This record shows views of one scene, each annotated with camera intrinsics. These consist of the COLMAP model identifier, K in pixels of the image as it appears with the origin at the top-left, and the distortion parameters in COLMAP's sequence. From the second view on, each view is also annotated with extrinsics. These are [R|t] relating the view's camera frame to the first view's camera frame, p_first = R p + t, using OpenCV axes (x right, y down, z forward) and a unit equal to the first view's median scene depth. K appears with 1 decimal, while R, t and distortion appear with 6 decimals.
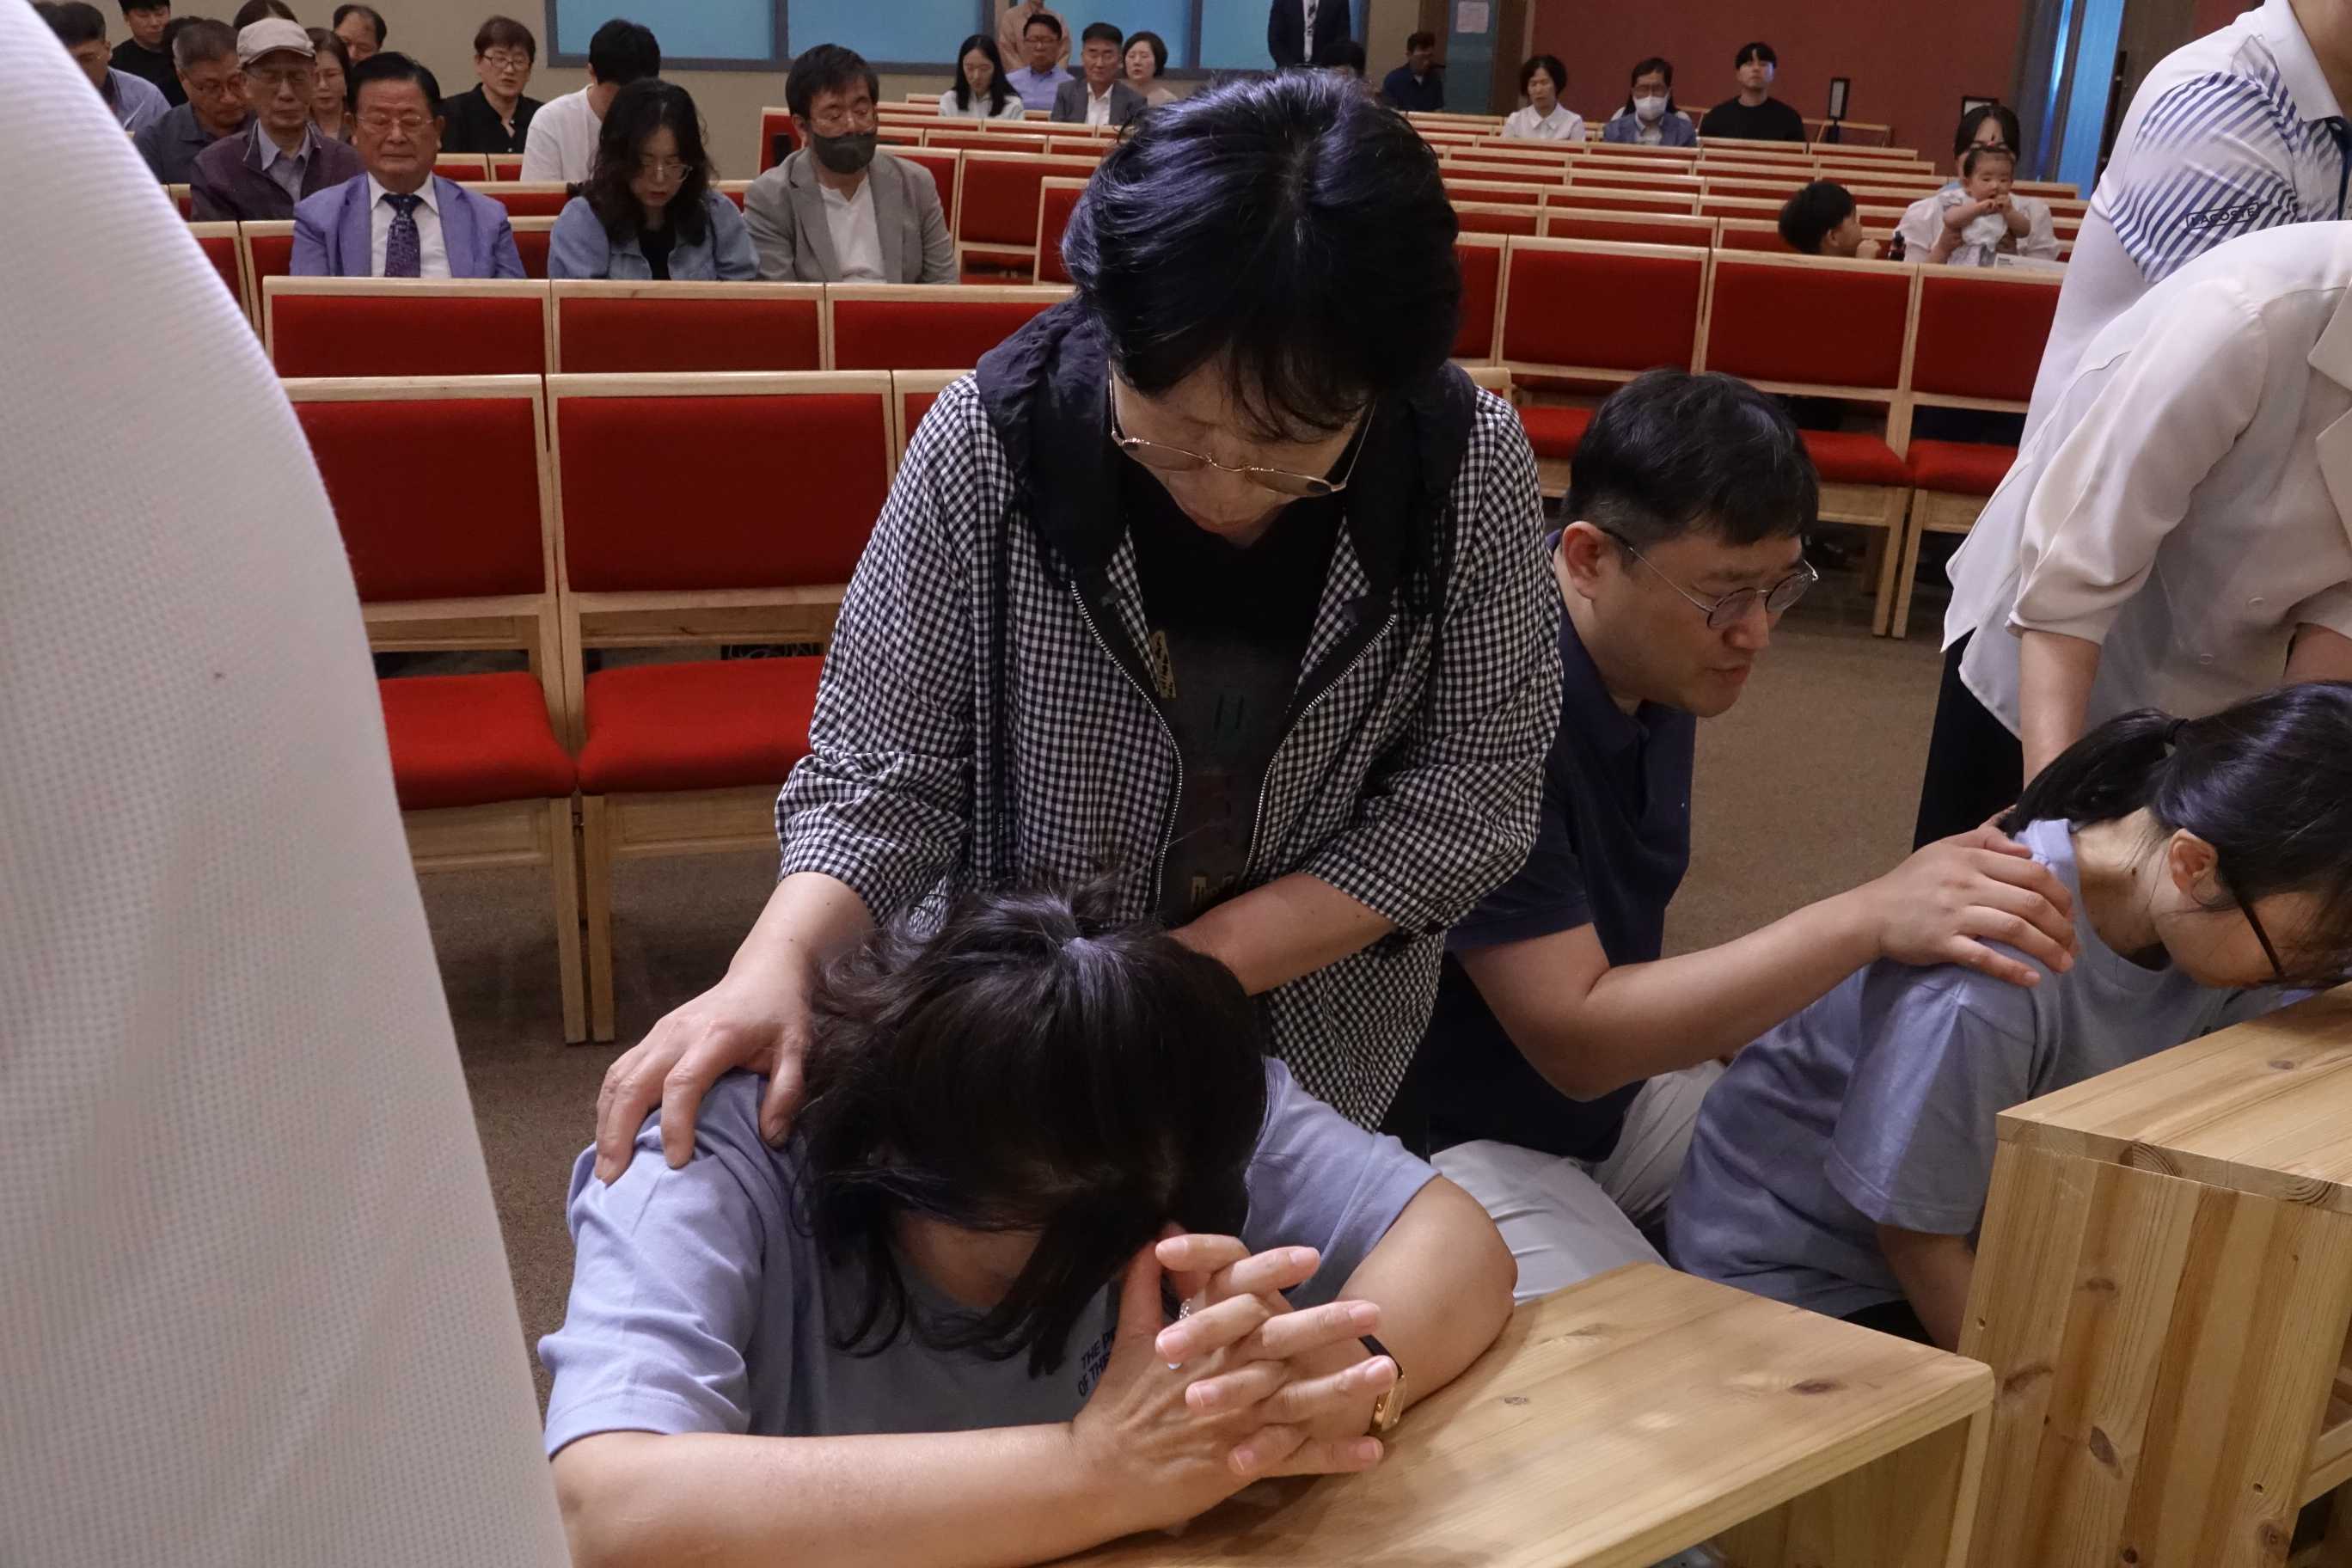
lens RADIAL K [[2262.9, 0, 1160.3], [0, 2262.9, 801.1], [0, 0, 1]] dist [-0.031983, 0.000000]
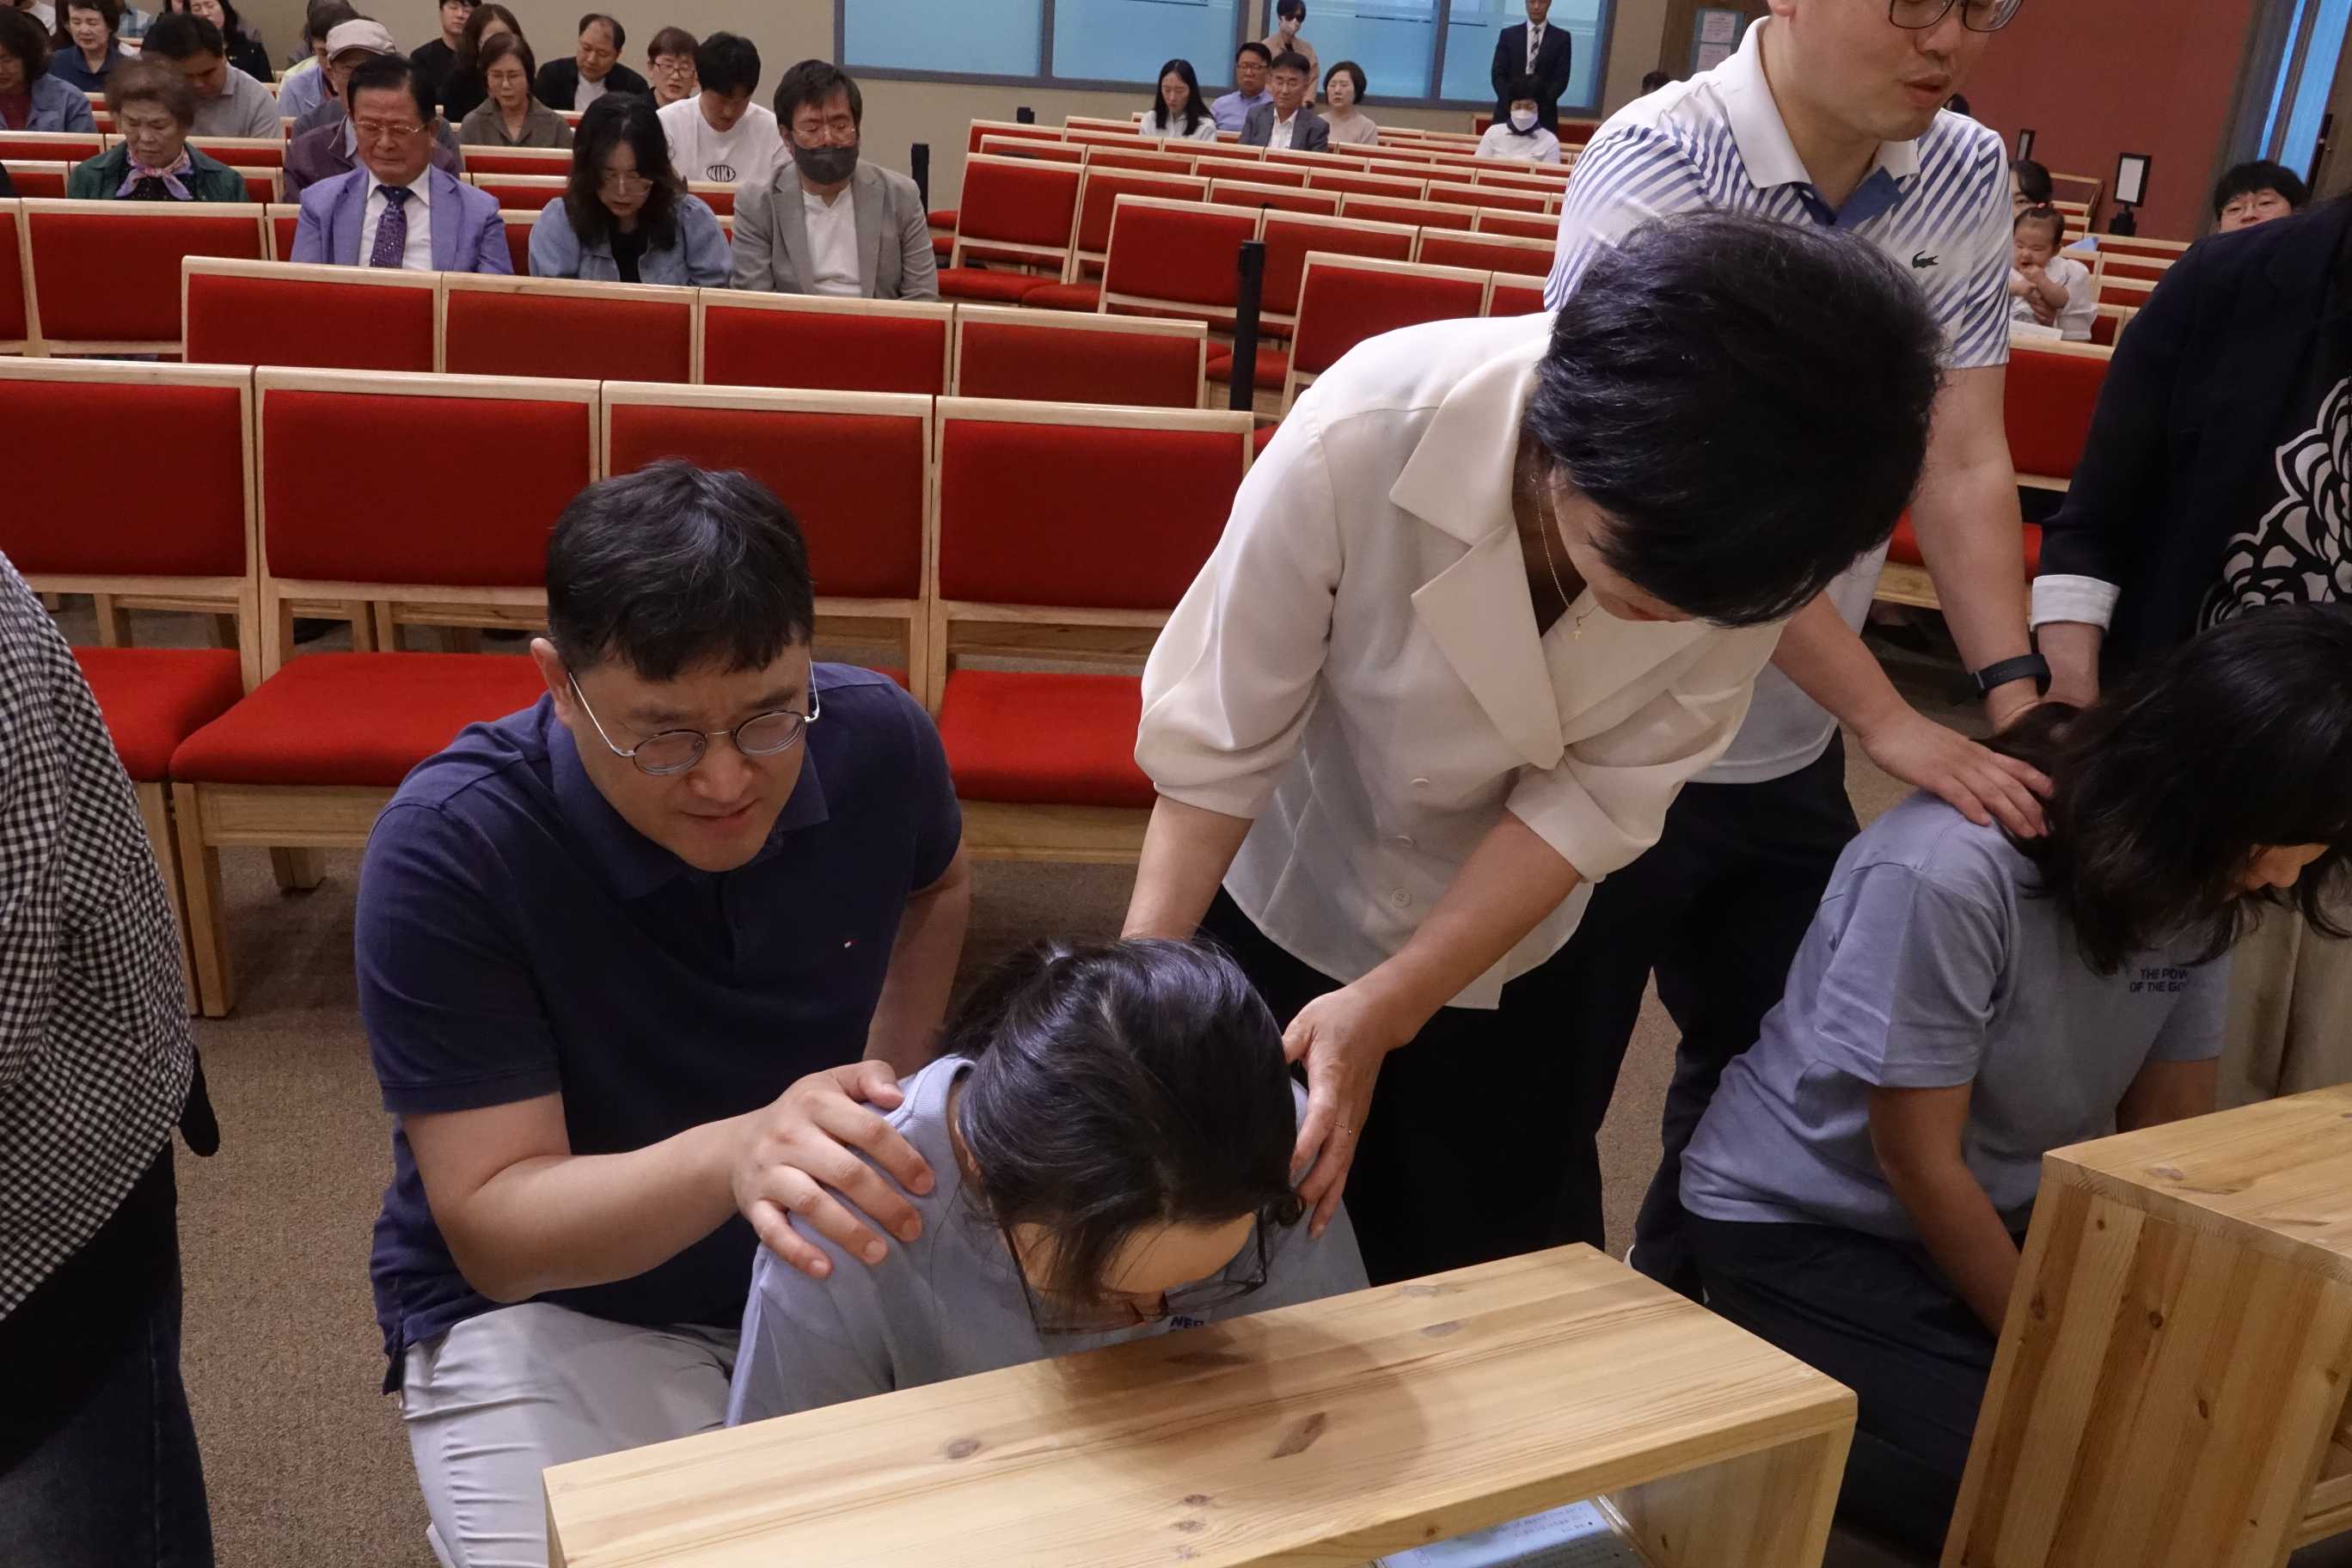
lens RADIAL K [[1961.3, 0, 1183.7], [0, 1961.3, 791.0], [0, 0, 1]] dist [-0.026151, 0.003964]
pose [[0.981640, 0.092895, -0.166593, 0.217944], [-0.088078, 0.995460, 0.036088, -0.044161], [0.169189, -0.020753, 0.985365, 0.123701]]
